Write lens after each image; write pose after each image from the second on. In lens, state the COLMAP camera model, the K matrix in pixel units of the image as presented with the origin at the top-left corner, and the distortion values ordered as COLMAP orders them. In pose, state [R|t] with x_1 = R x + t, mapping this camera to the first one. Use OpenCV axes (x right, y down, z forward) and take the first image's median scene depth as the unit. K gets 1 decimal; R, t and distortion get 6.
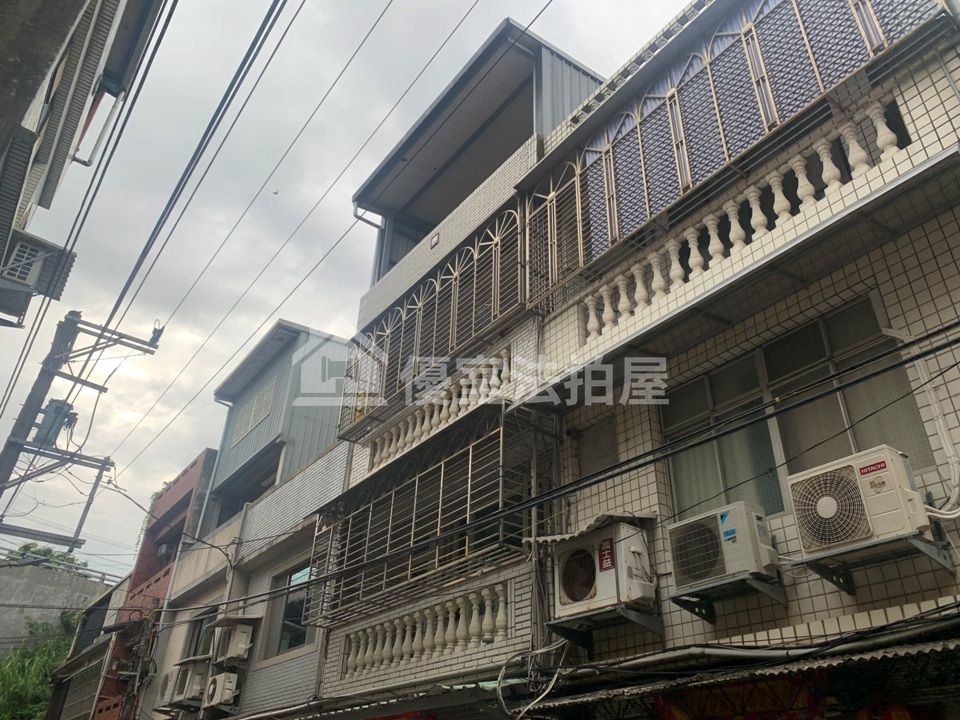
lens RADIAL K [[743.3, 0, 474.5], [0, 743.3, 353.8], [0, 0, 1]] dist [0.006227, -0.003418]
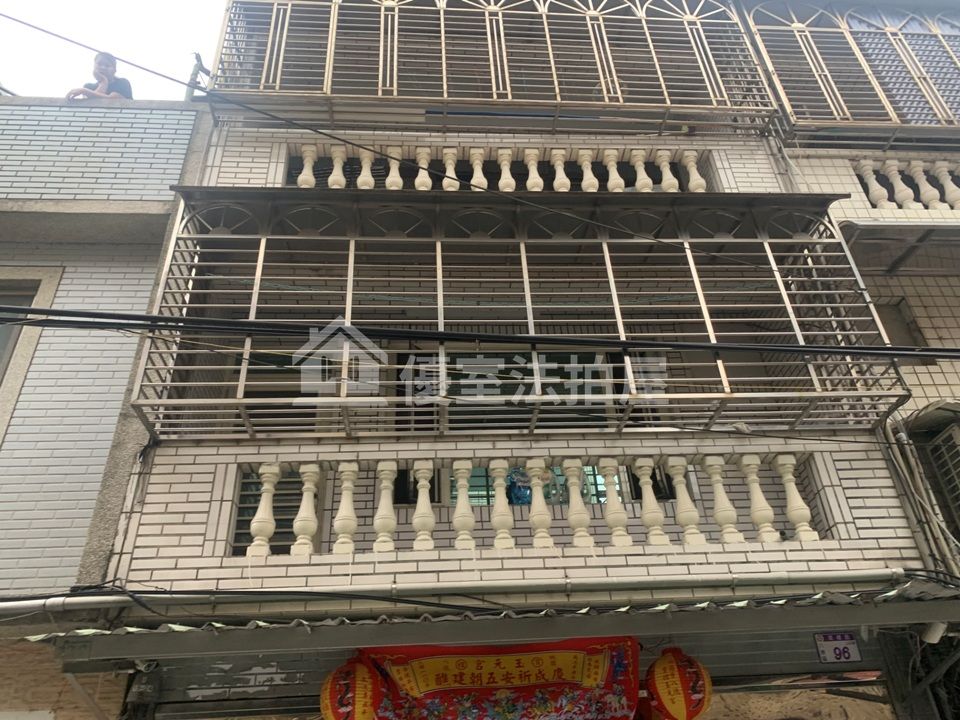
lens RADIAL K [[741.9, 0, 492.1], [0, 741.9, 352.0], [0, 0, 1]] dist [0.010830, -0.009337]
pose [[0.513962, 0.421231, 0.747267, -0.564866], [-0.396980, 0.889031, -0.228104, 0.453069], [-0.760428, -0.179413, 0.624148, 0.784029]]
